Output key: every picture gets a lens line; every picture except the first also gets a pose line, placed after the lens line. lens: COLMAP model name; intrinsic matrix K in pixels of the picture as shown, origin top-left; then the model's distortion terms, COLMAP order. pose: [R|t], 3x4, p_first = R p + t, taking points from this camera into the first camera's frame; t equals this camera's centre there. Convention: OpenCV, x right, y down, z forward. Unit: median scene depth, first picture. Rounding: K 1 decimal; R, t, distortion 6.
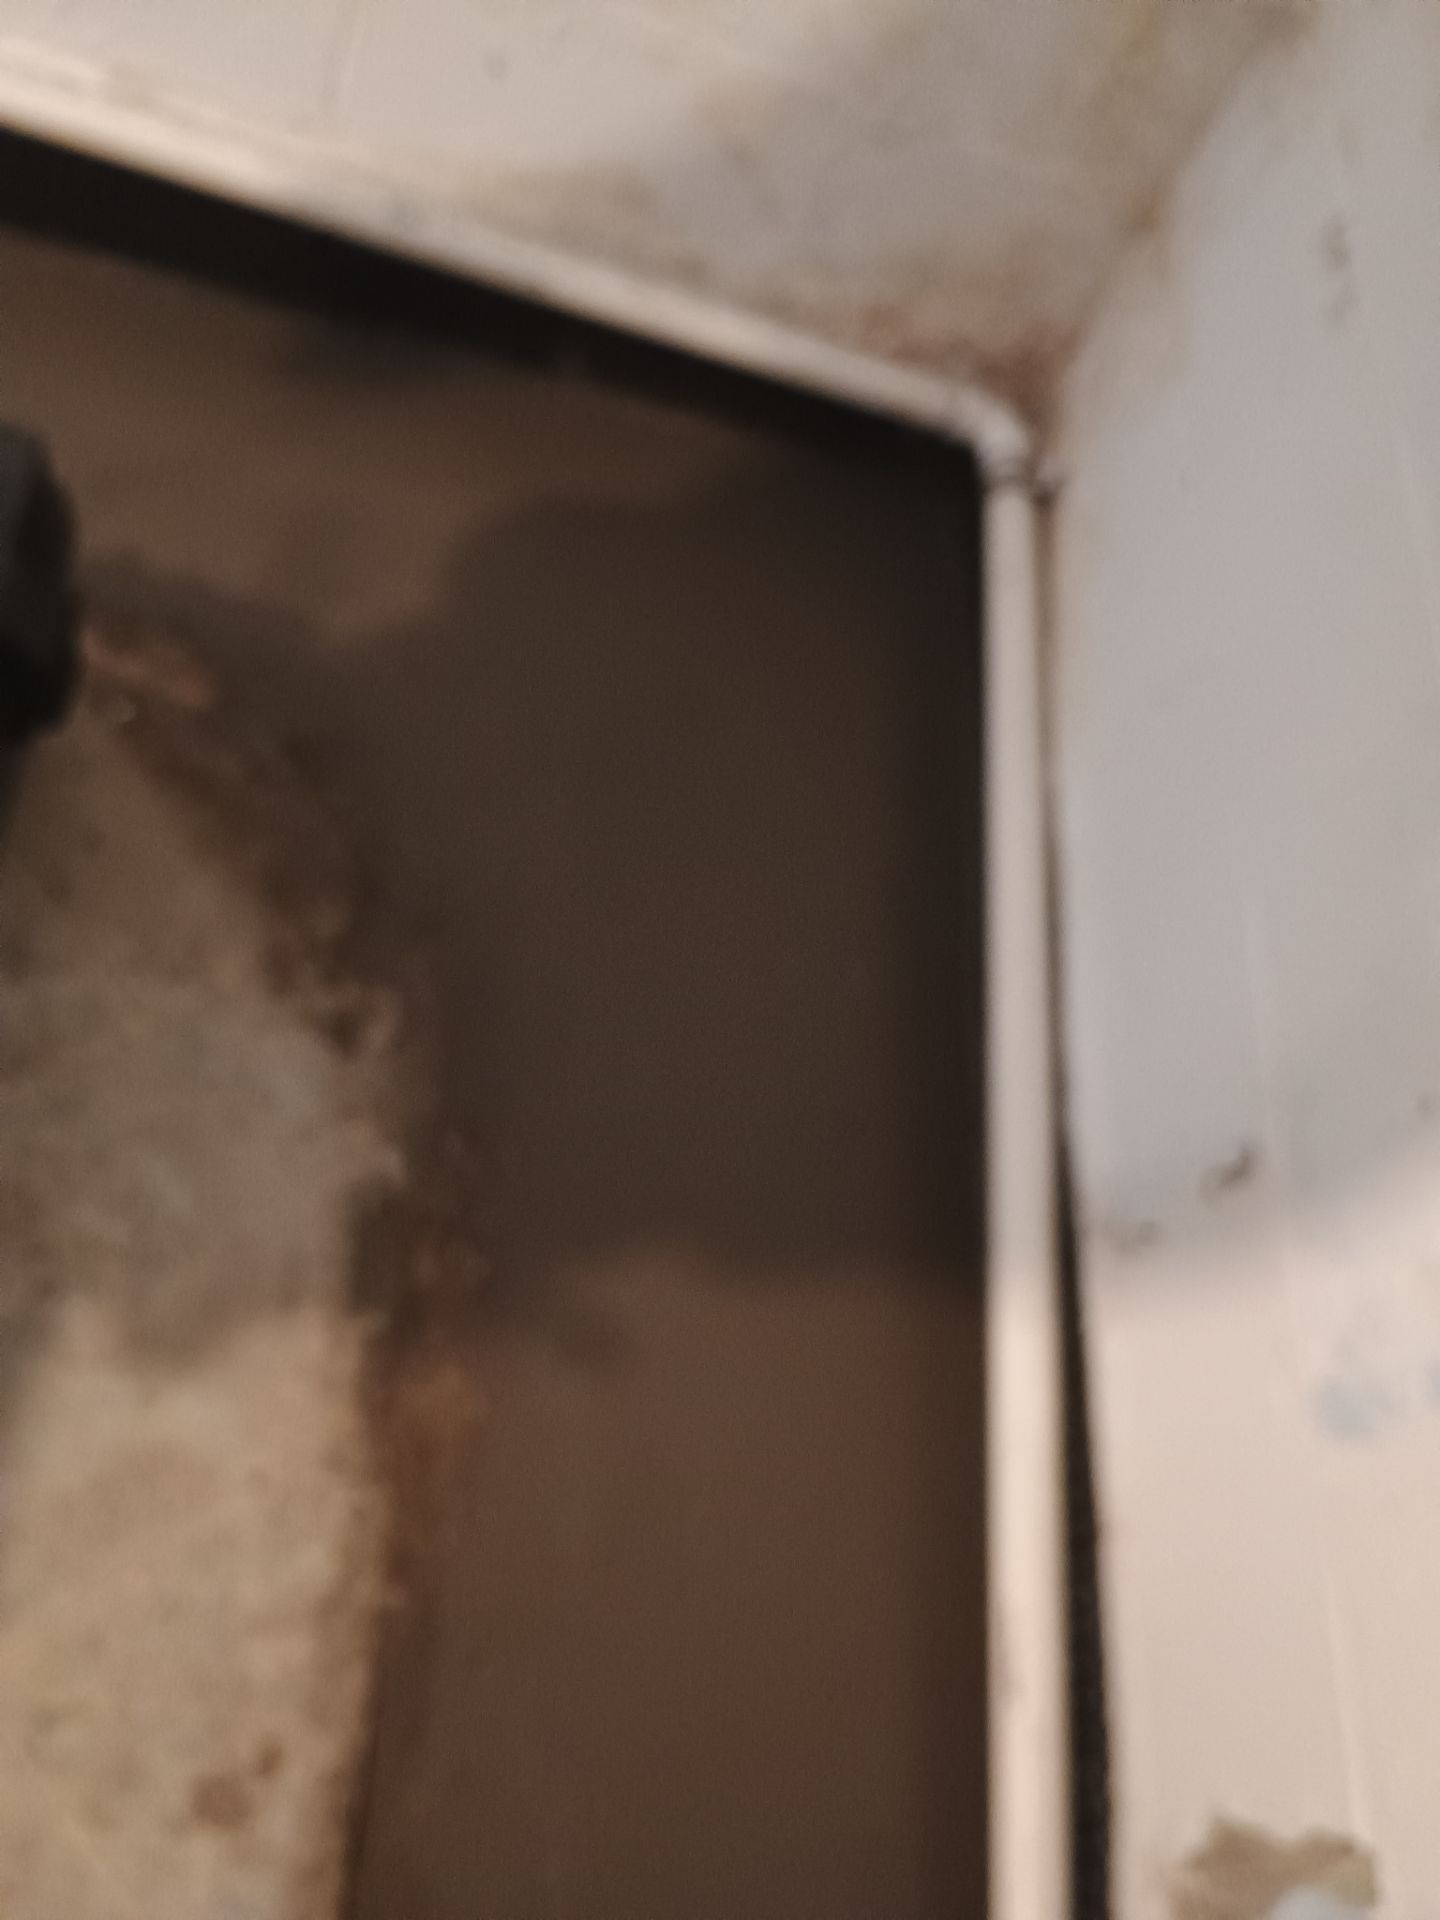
lens RADIAL K [[1637.3, 0, 728.5], [0, 1637.3, 912.7], [0, 0, 1]] dist [0.057360, -0.072715]
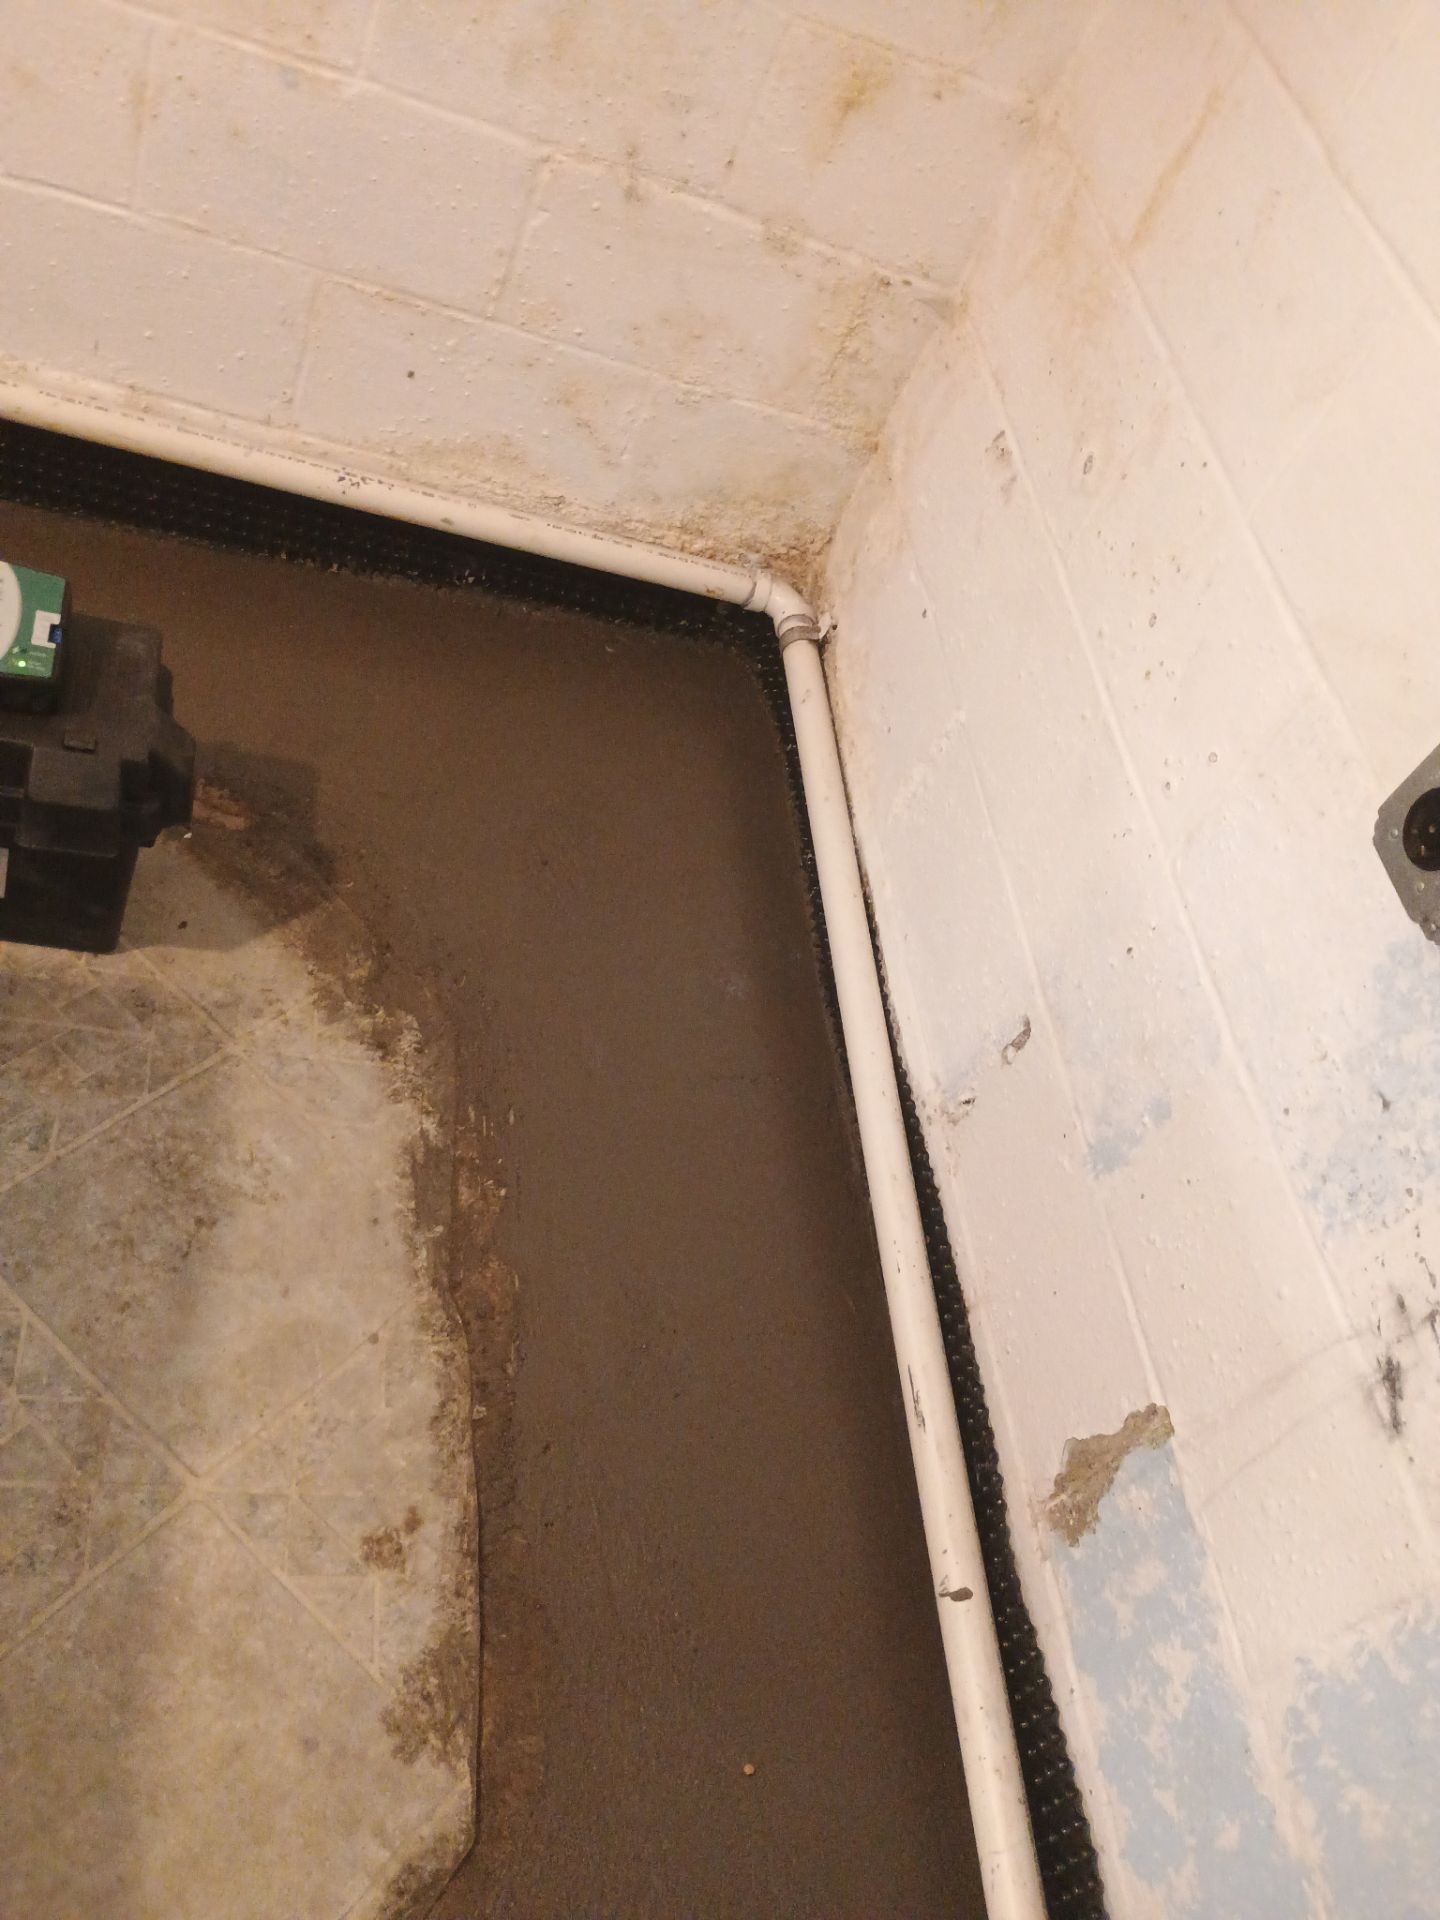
lens RADIAL K [[1637.3, 0, 701.7], [0, 1637.3, 960.3], [0, 0, 1]] dist [0.057360, -0.072715]
pose [[0.987218, -0.106696, 0.118393, -0.129592], [0.120948, 0.985311, -0.120554, 0.208776], [-0.103792, 0.133333, 0.985622, -0.395274]]
